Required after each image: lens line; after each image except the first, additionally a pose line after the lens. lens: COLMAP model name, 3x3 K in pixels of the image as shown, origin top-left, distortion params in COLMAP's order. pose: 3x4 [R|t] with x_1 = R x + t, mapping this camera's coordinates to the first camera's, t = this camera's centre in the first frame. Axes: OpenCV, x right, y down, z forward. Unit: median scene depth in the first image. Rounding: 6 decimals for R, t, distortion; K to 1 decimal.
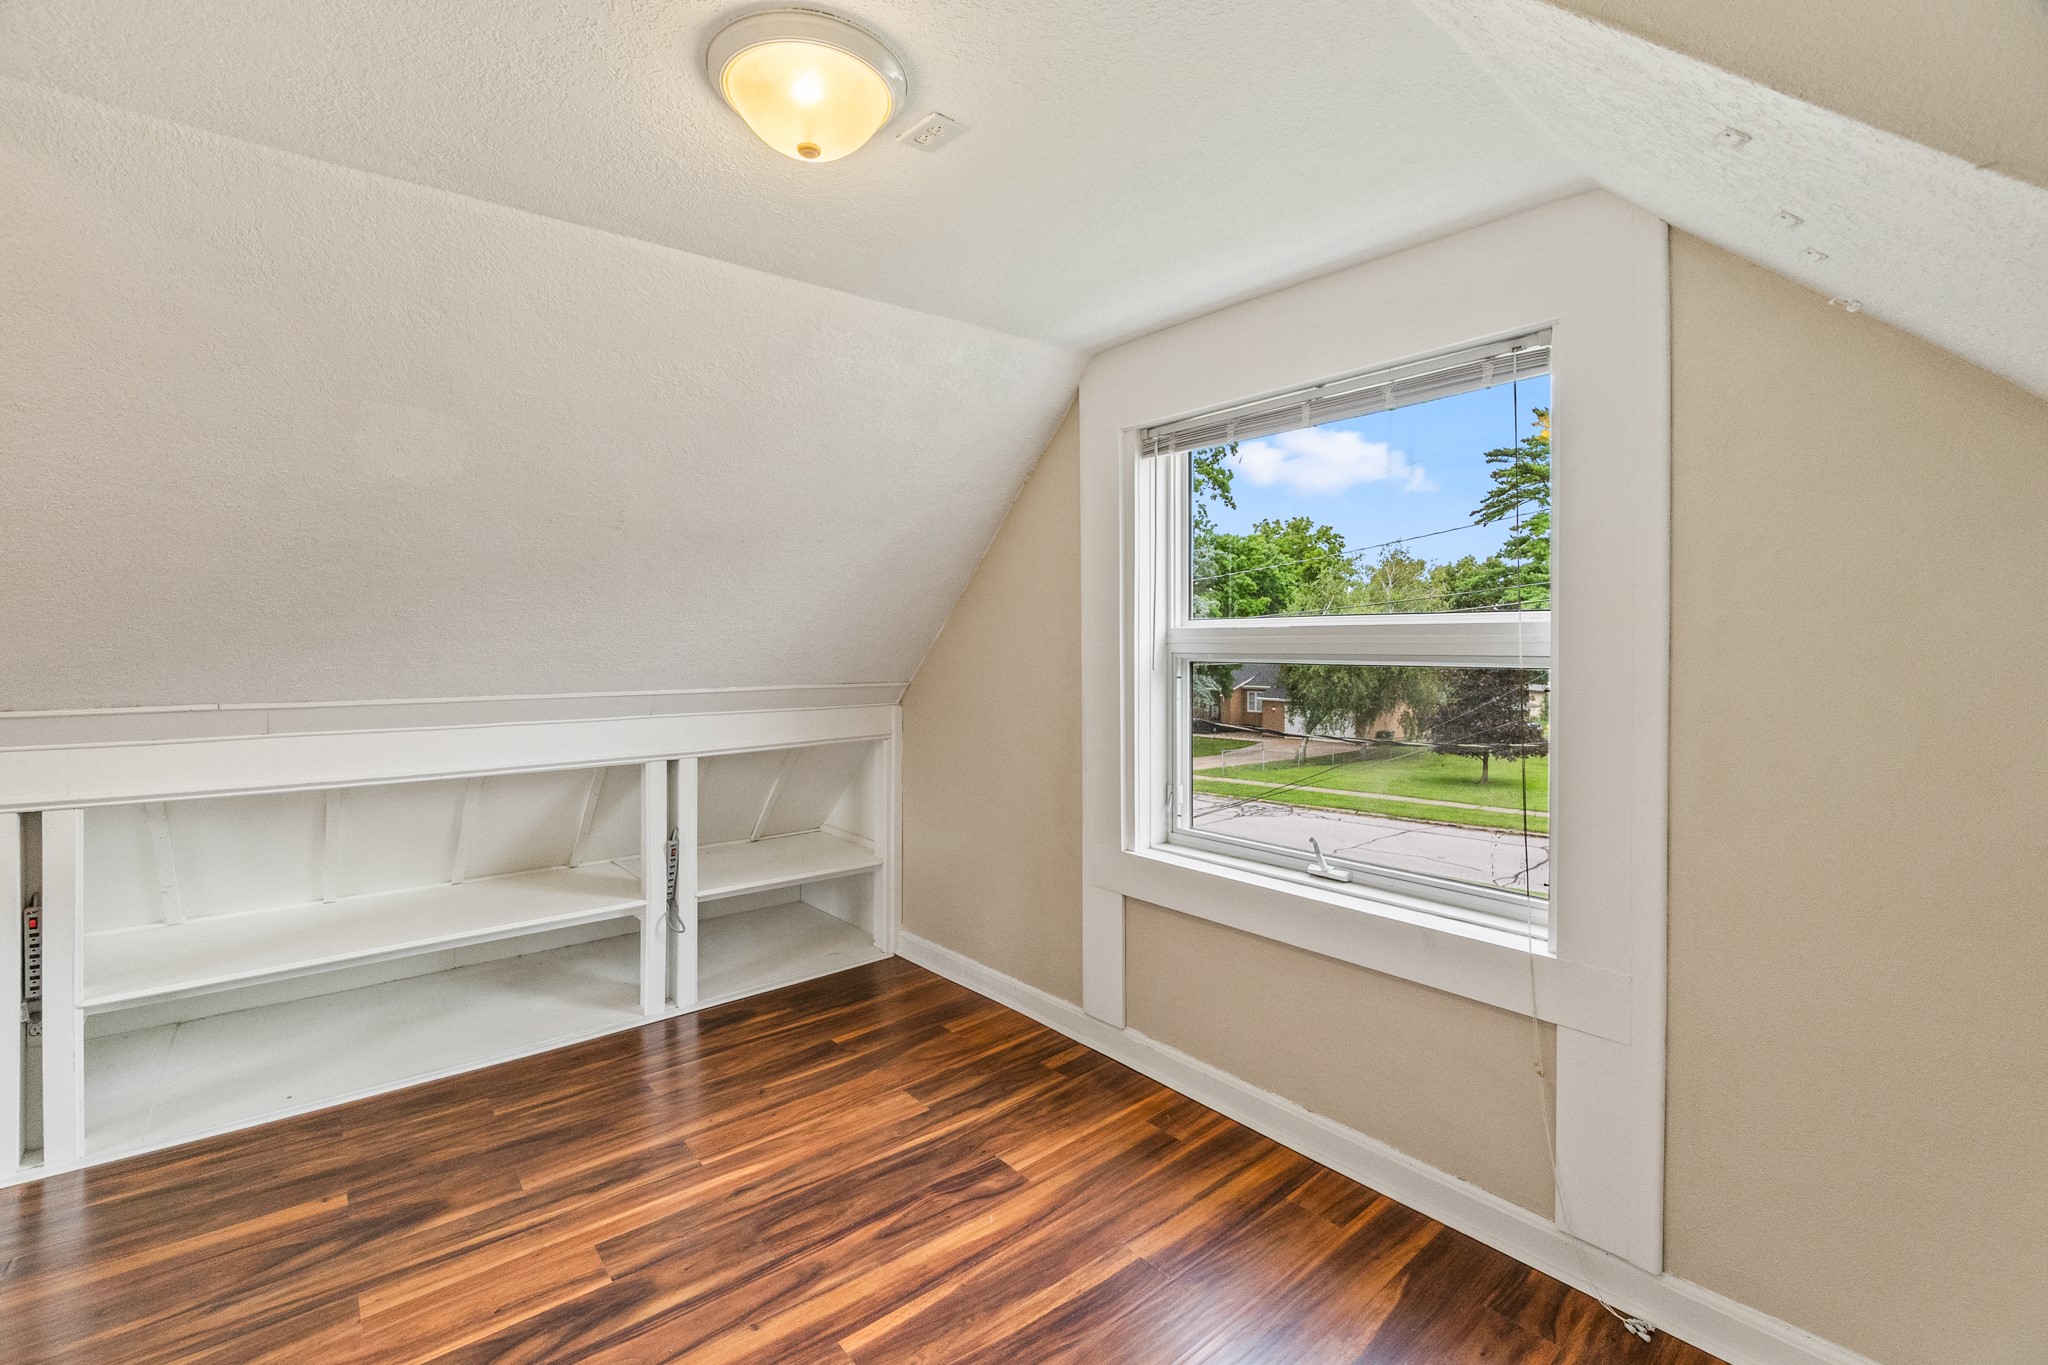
lens RADIAL K [[883.6, 0, 1018.2], [0, 883.6, 668.8], [0, 0, 1]] dist [-0.003789, 0.000061]
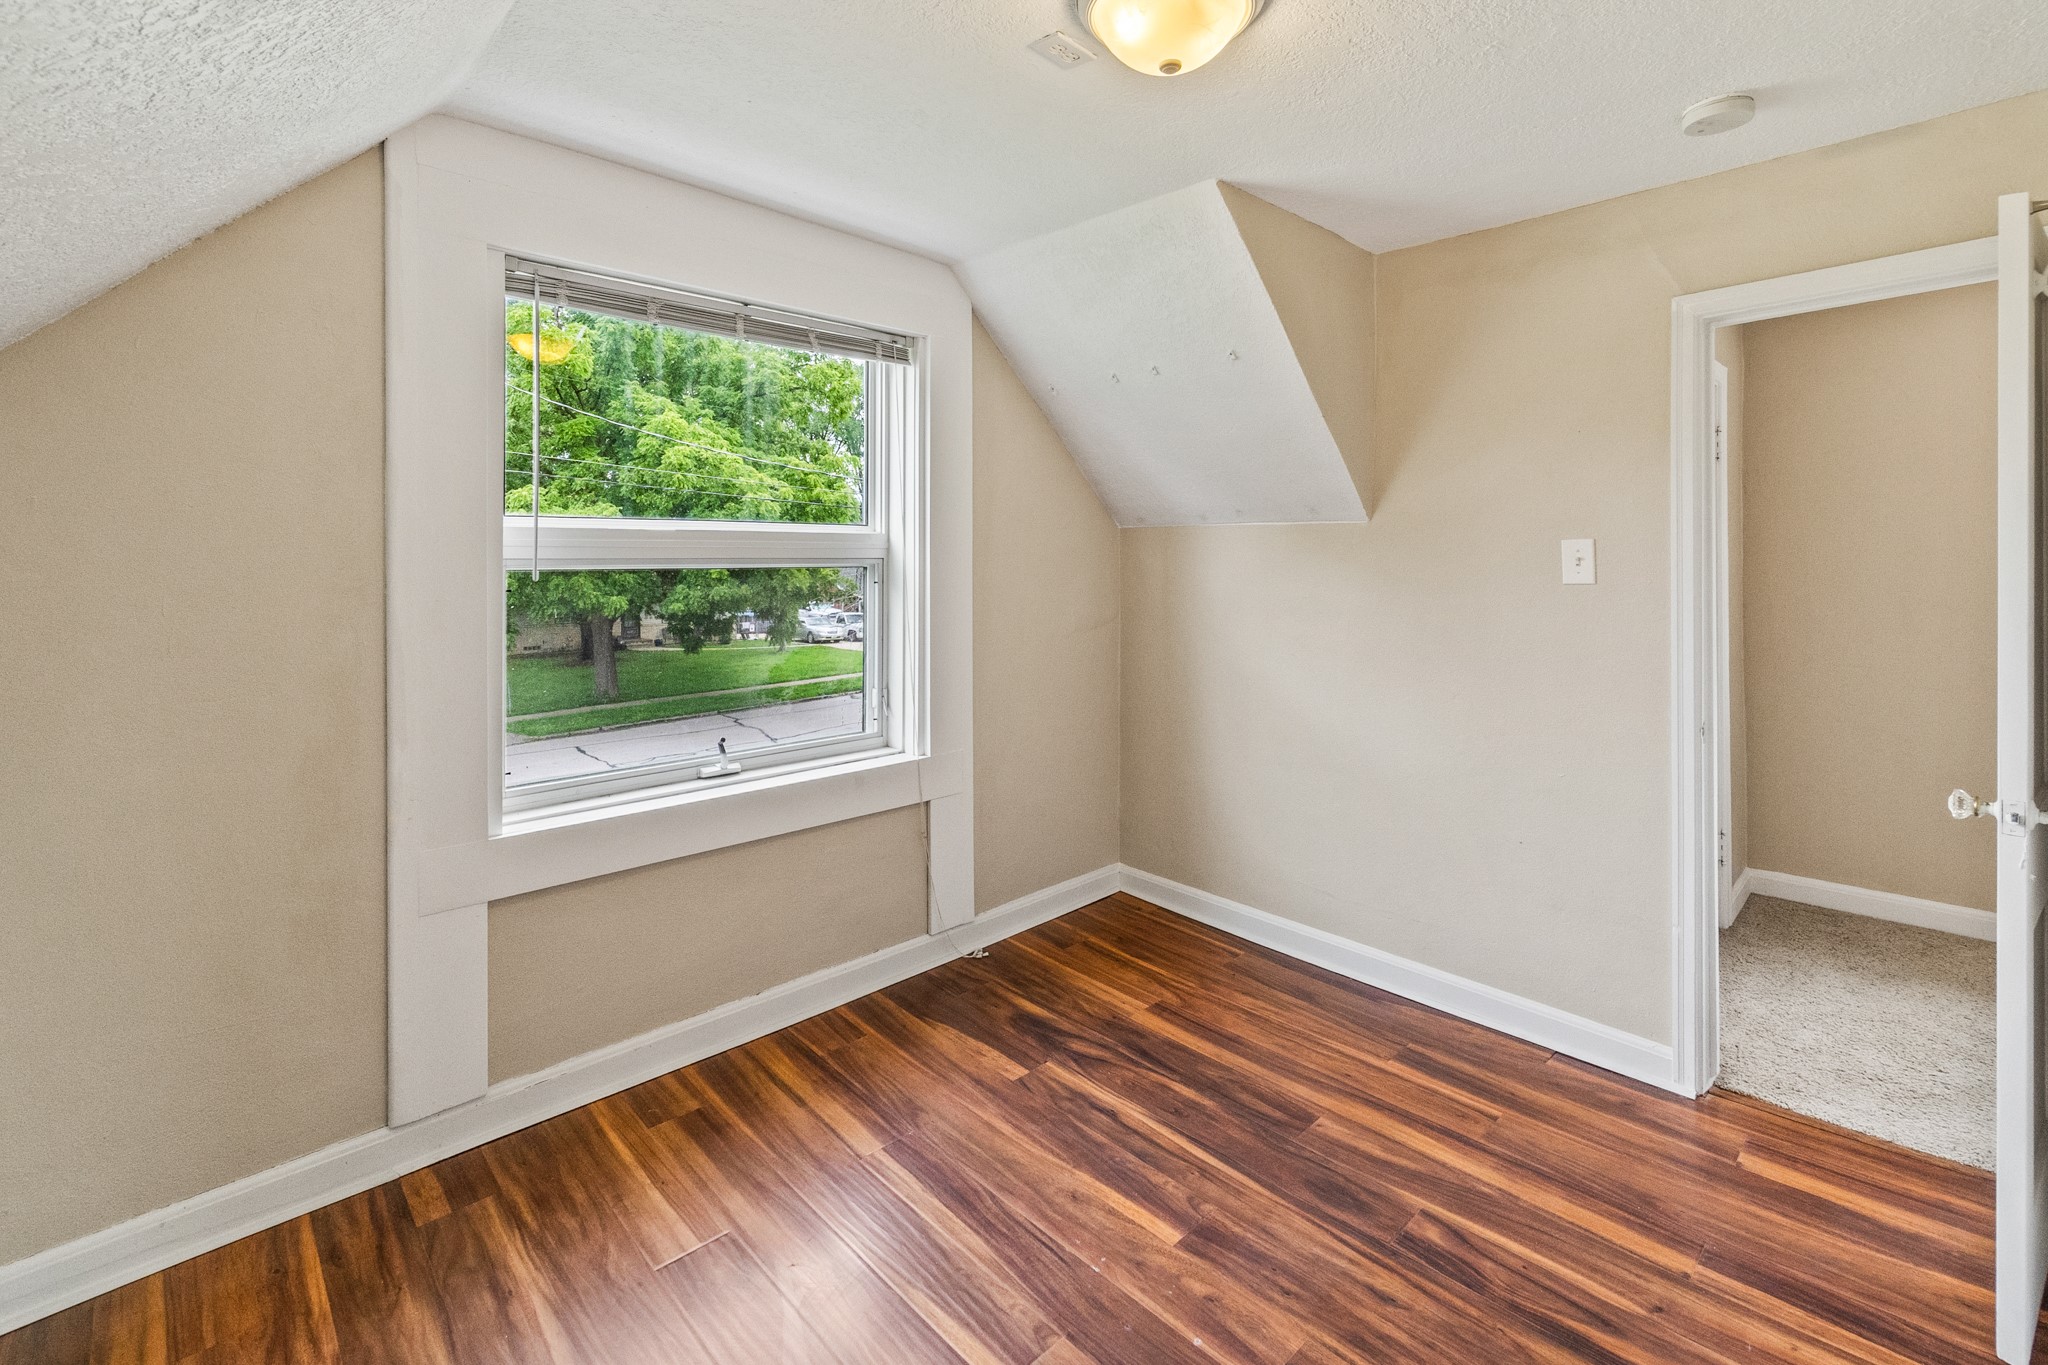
lens RADIAL K [[910.5, 0, 1031.3], [0, 910.5, 565.1], [0, 0, 1]] dist [0.001816, 0.000765]
pose [[-0.061547, -0.011375, 0.998039, -0.758605], [0.027479, 0.999537, 0.013087, -0.013041], [-0.997726, 0.028230, -0.061206, 0.722591]]
